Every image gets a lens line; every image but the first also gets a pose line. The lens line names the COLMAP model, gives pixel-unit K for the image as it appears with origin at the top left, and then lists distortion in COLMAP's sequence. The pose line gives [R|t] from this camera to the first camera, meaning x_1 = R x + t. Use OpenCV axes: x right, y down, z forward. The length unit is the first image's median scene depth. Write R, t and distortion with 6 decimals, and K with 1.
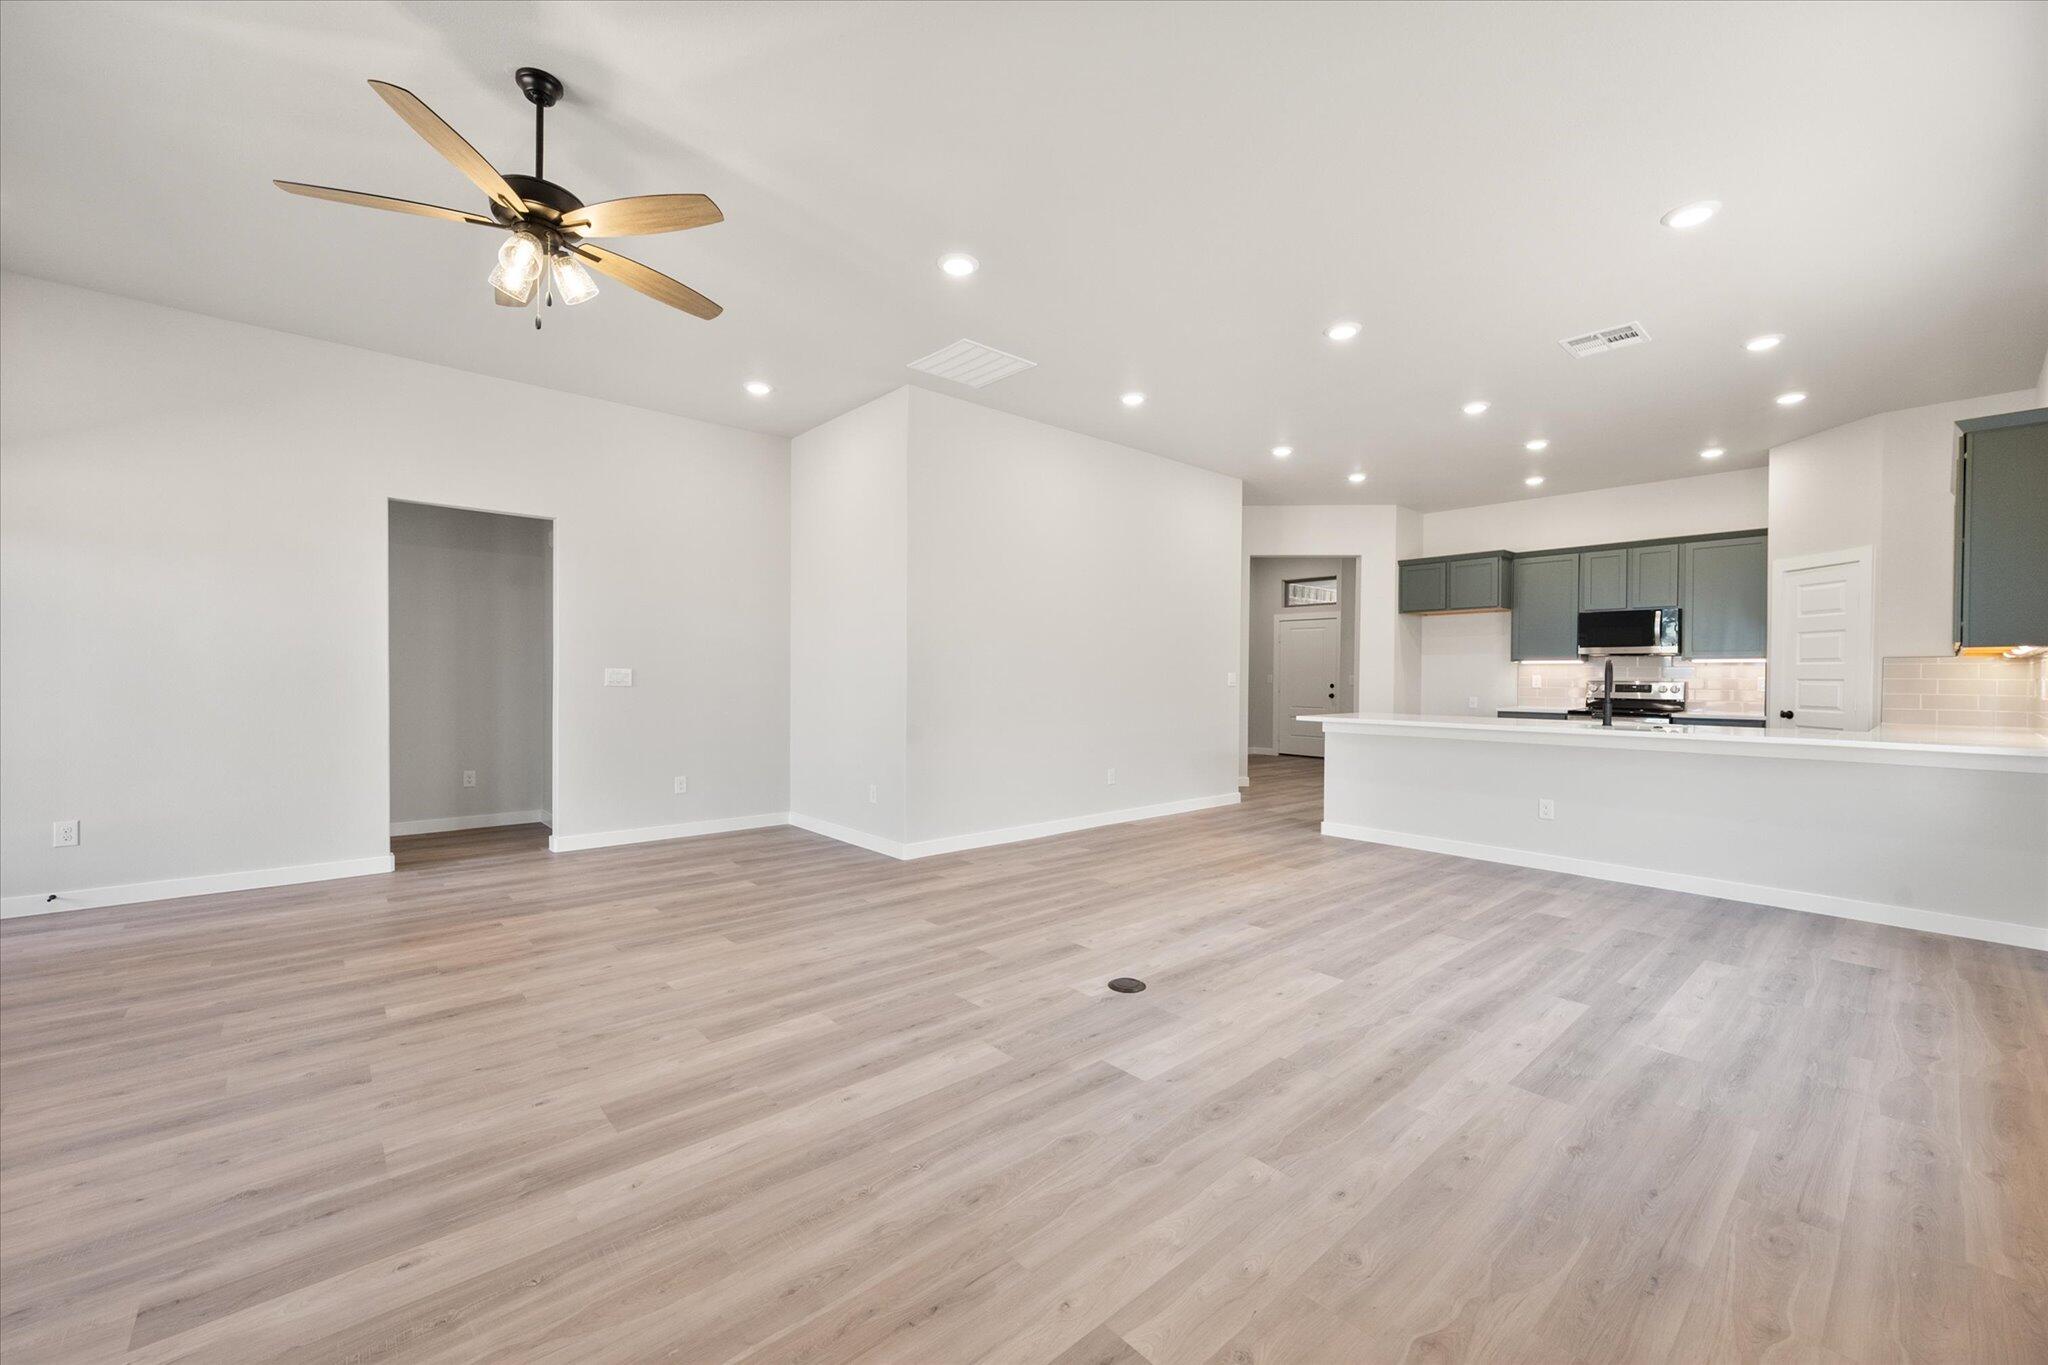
lens RADIAL K [[827.4, 0, 1024.0], [0, 827.4, 682.5], [0, 0, 1]] dist [-0.000685, -0.000136]
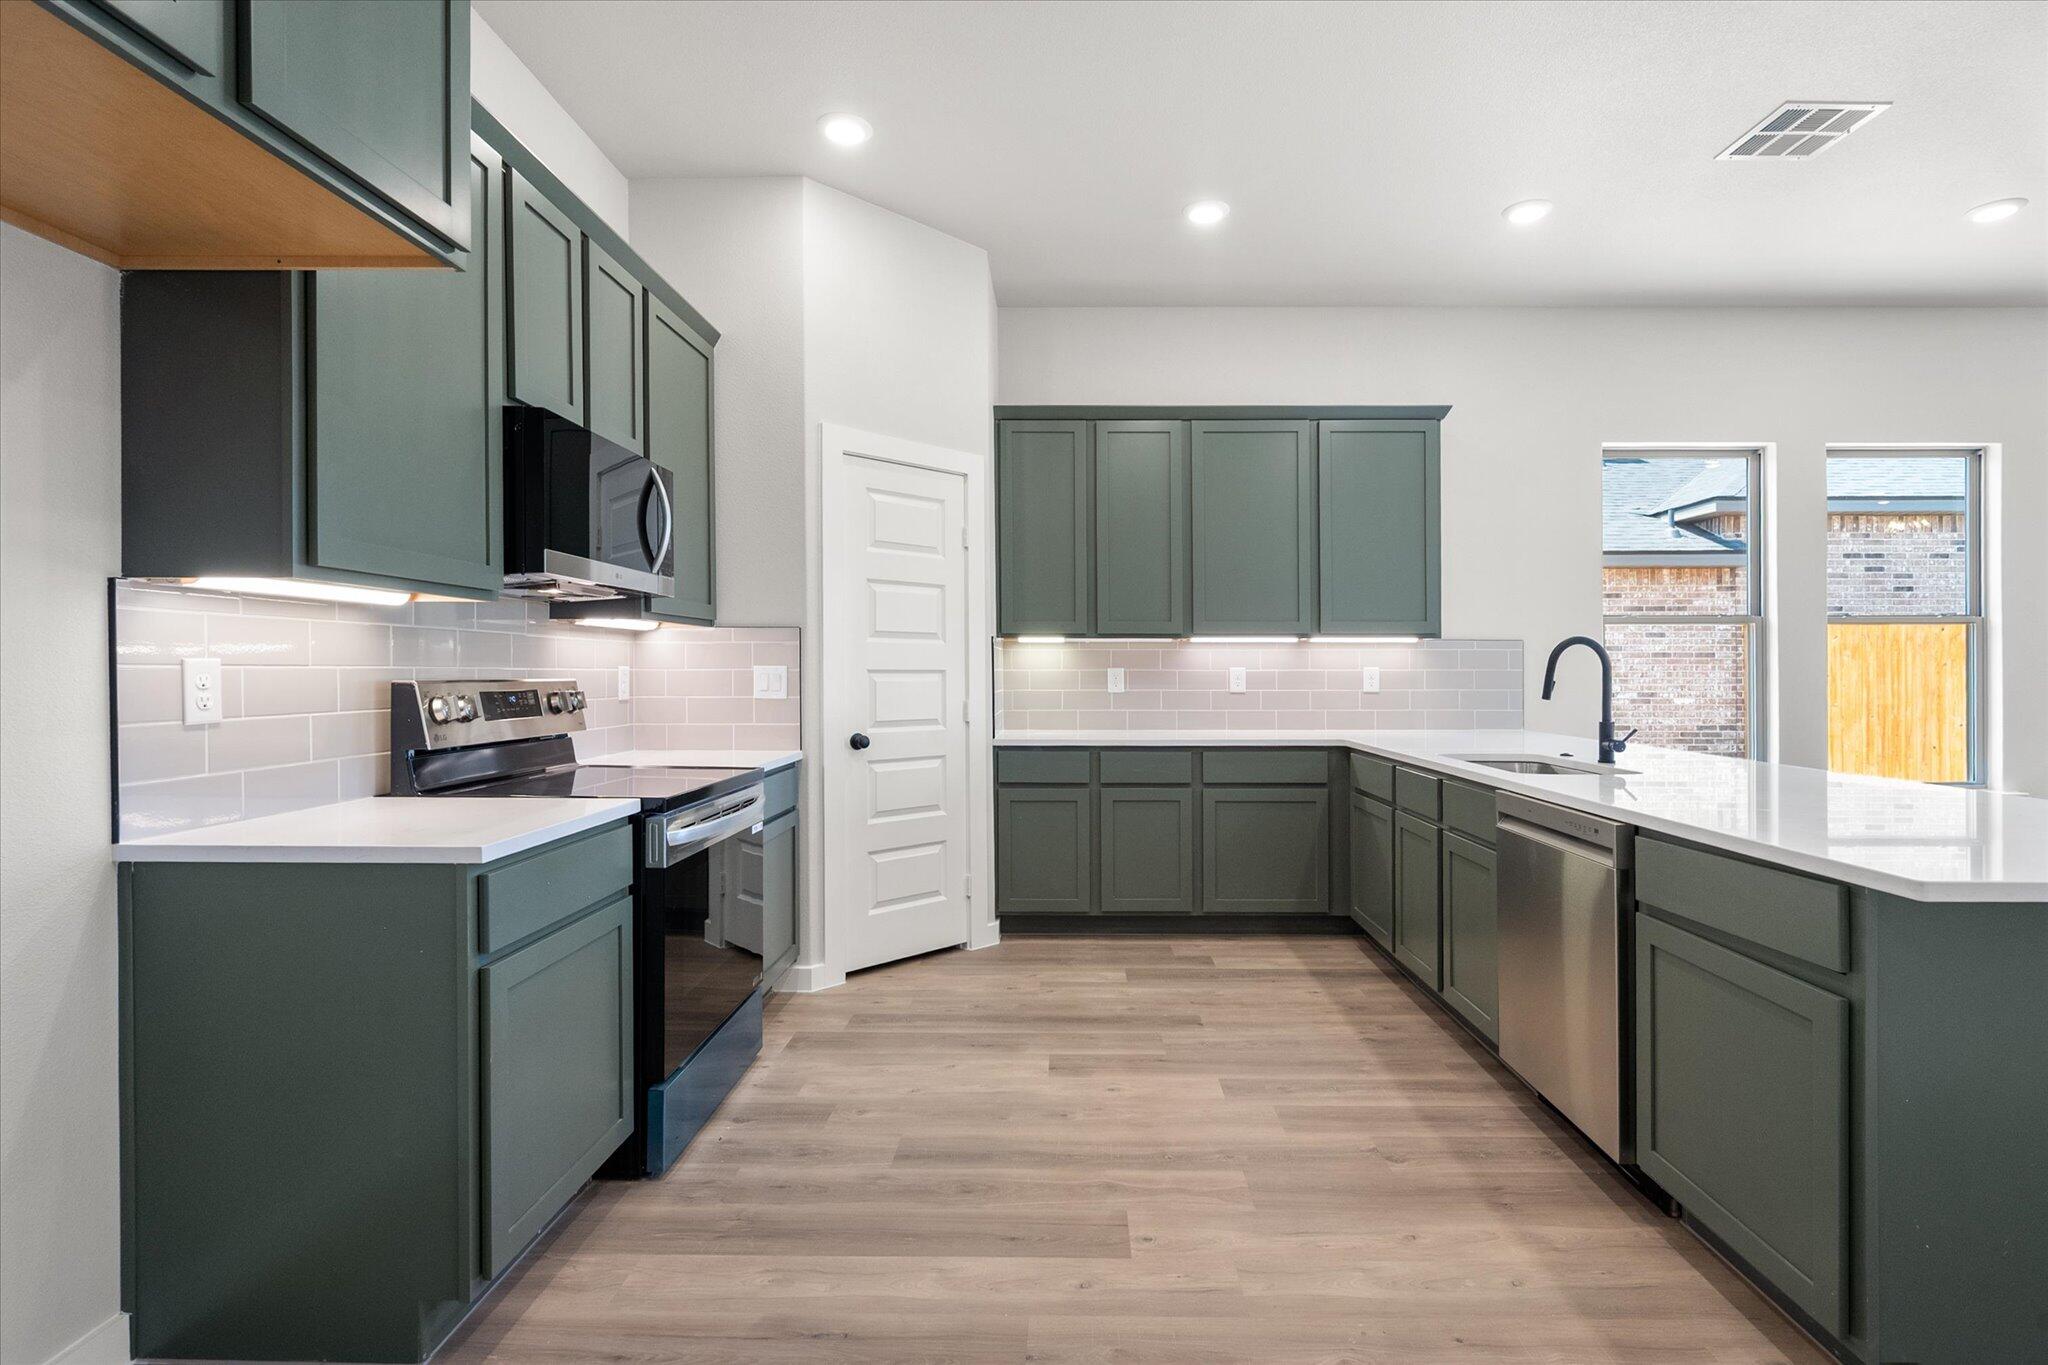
lens RADIAL K [[966.6, 0, 1062.5], [0, 966.6, 675.9], [0, 0, 1]] dist [-0.001677, -0.000320]
pose [[-0.738354, -0.011936, 0.674307, 0.332714], [-0.000784, 0.999858, 0.016840, -0.008177], [-0.674412, 0.011906, -0.738259, 1.025771]]
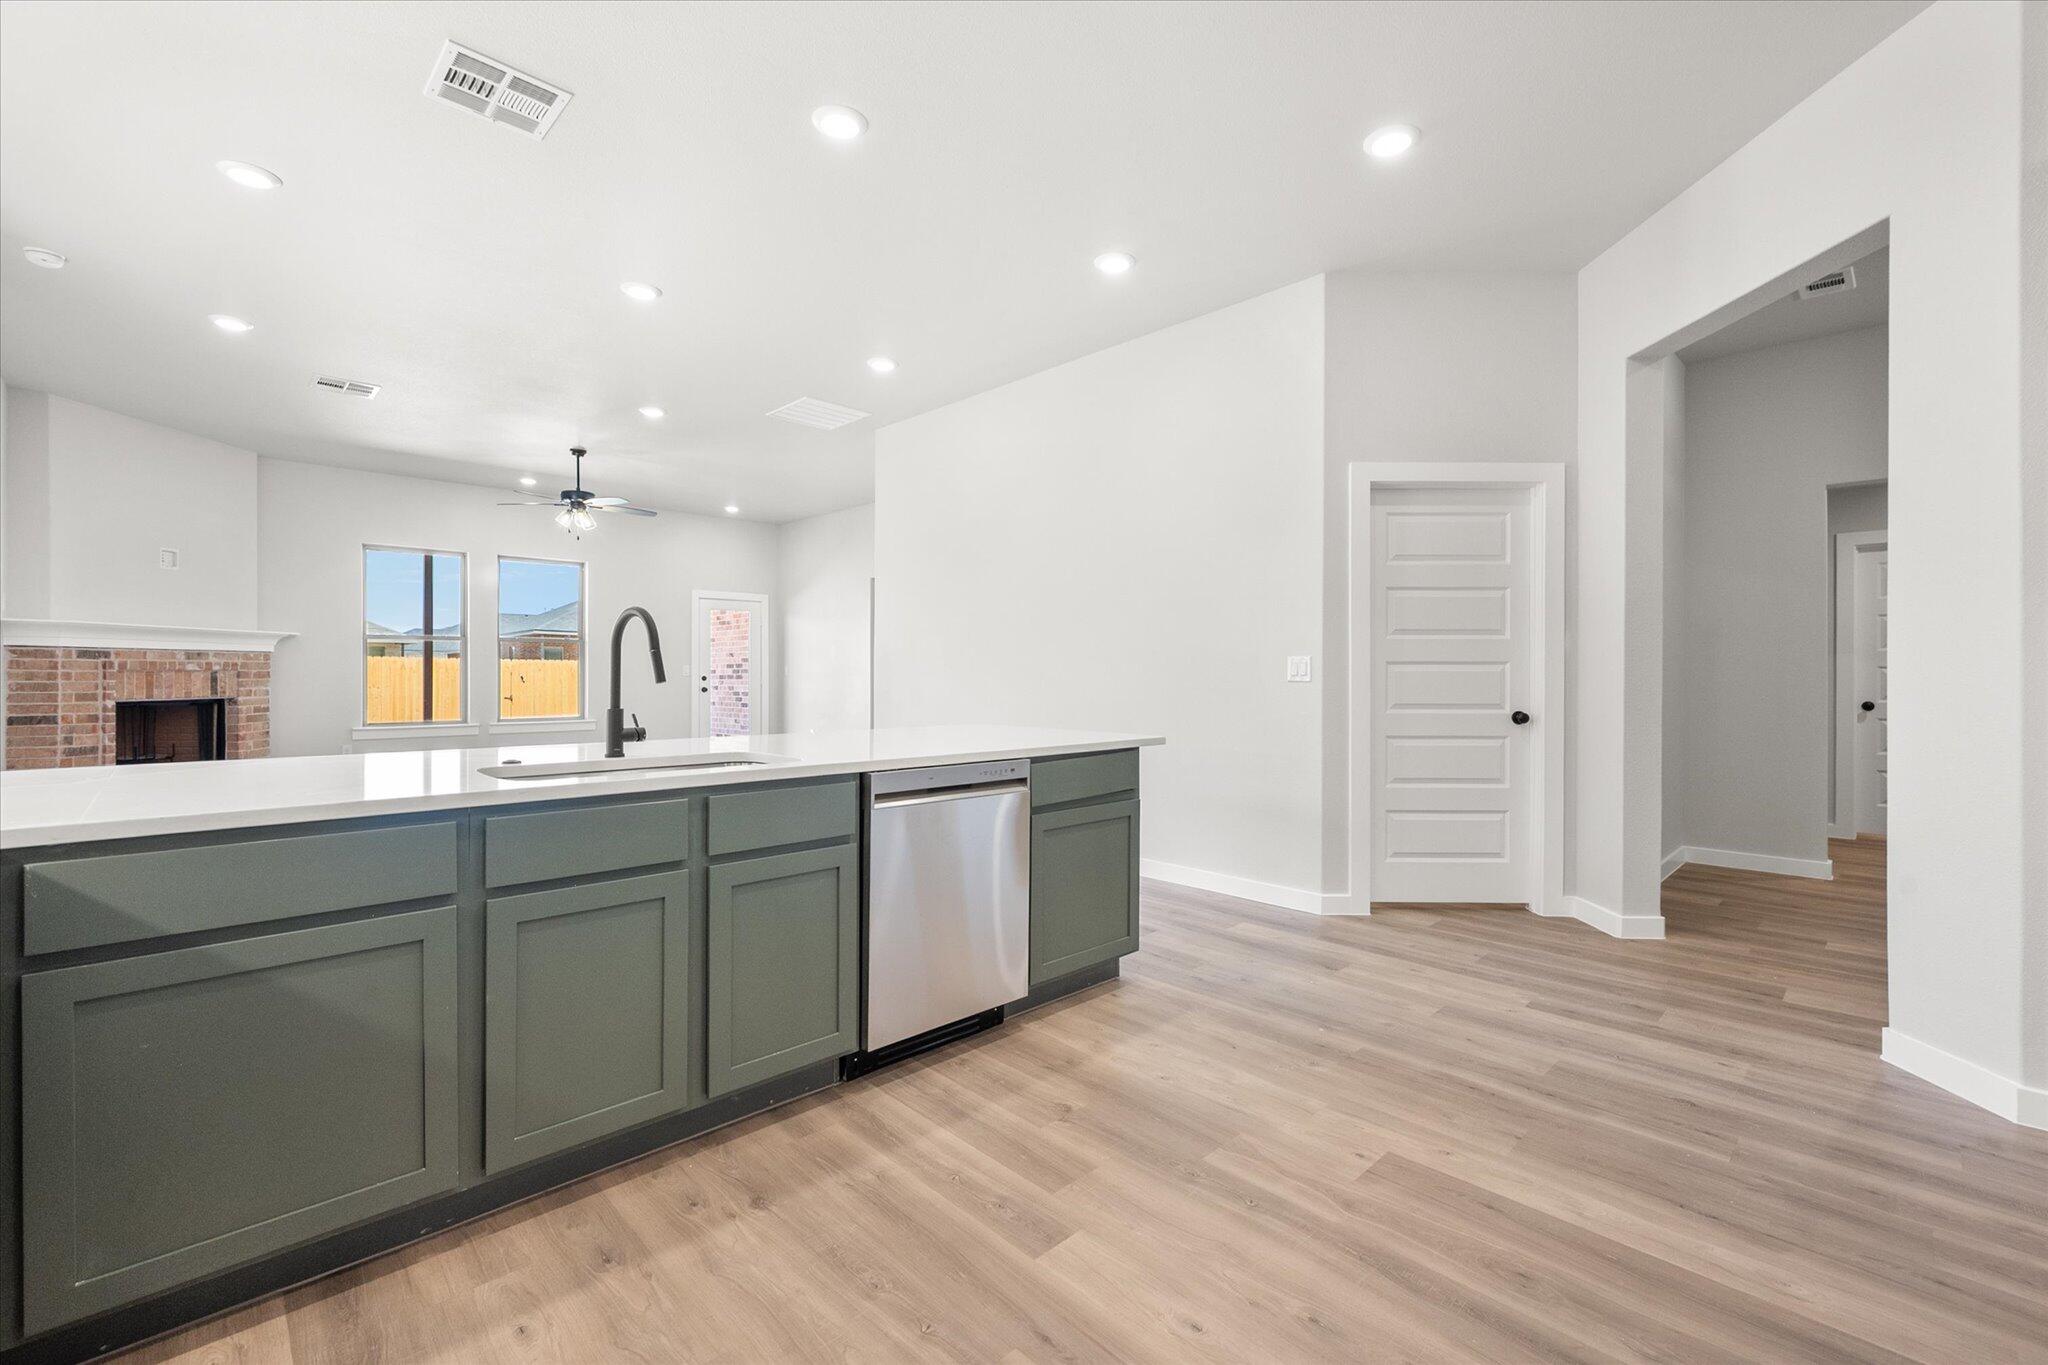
lens RADIAL K [[870.0, 0, 1024.0], [0, 870.0, 682.5], [0, 0, 1]] dist [-0.000131, -0.000087]
pose [[0.033374, 0.003694, -0.999436, 0.717307], [-0.010959, 0.999934, 0.003330, 0.004460], [0.999383, 0.010841, 0.033412, 0.731621]]
